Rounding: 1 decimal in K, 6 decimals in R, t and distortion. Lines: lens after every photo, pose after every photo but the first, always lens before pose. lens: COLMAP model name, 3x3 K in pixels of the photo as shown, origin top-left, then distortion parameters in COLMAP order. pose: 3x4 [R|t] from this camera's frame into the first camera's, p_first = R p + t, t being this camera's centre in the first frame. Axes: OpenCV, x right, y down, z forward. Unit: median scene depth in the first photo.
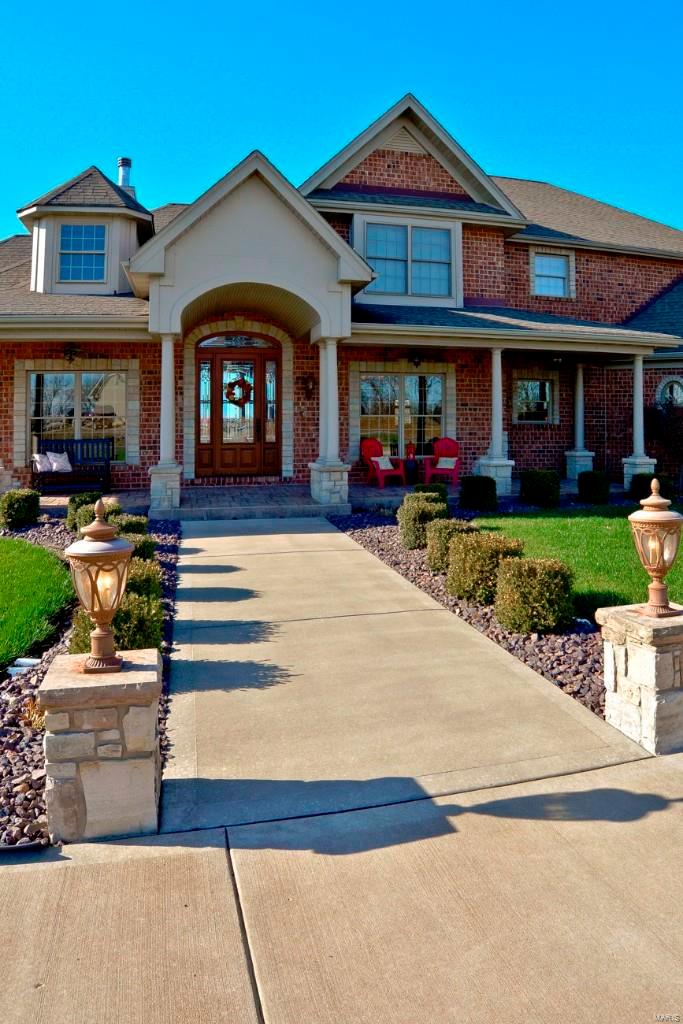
lens RADIAL K [[667.5, 0, 342.0], [0, 667.5, 439.1], [0, 0, 1]] dist [-0.149193, 0.000040]
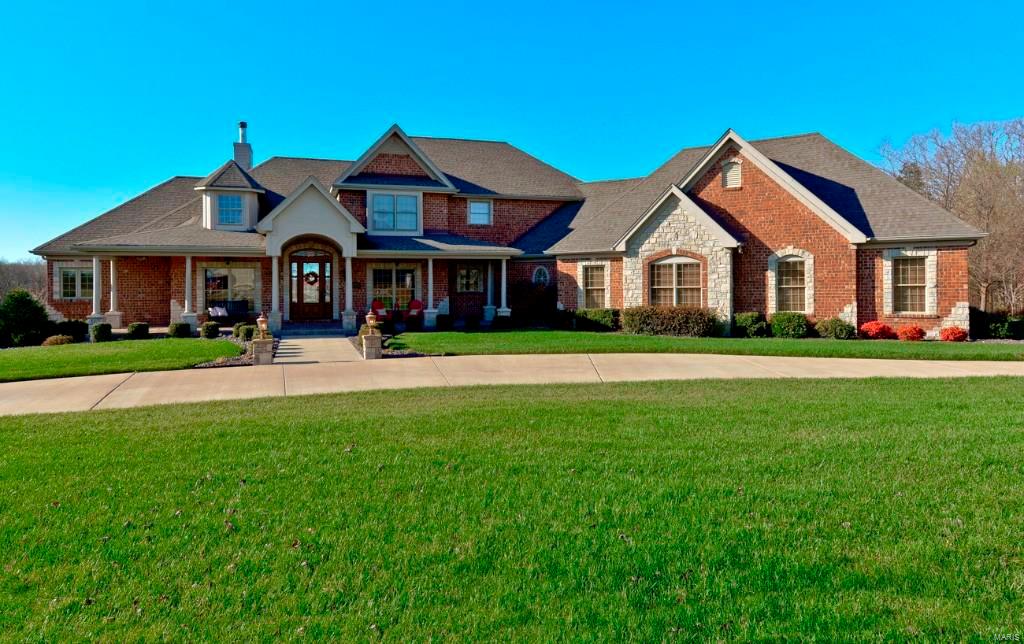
lens RADIAL K [[770.6, 0, 511.2], [0, 770.6, 304.2], [0, 0, 1]] dist [0.004882, 0.108577]
pose [[0.999190, -0.002021, 0.040201, 0.364050], [0.001472, 0.999905, 0.013682, -0.020374], [-0.040225, -0.013612, 0.999098, -1.398010]]
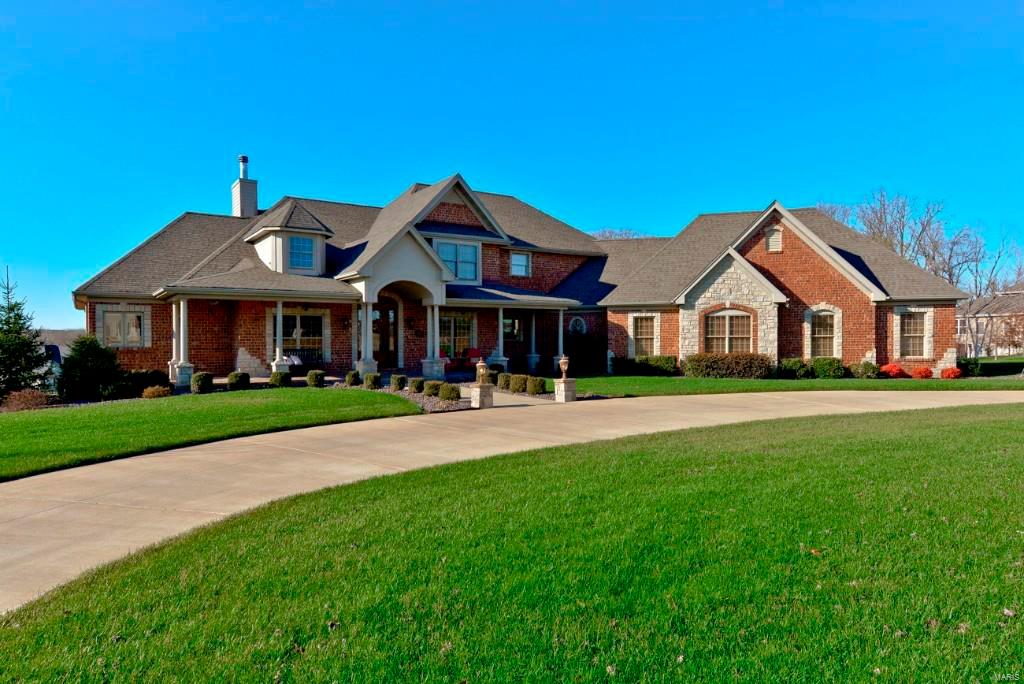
lens RADIAL K [[783.0, 0, 511.6], [0, 783.0, 367.0], [0, 0, 1]] dist [0.041397, -0.000177]
pose [[0.930514, -0.010602, 0.366102, -0.640467], [0.001164, 0.999662, 0.025991, -0.006124], [-0.366254, -0.023759, 0.930212, -1.345569]]
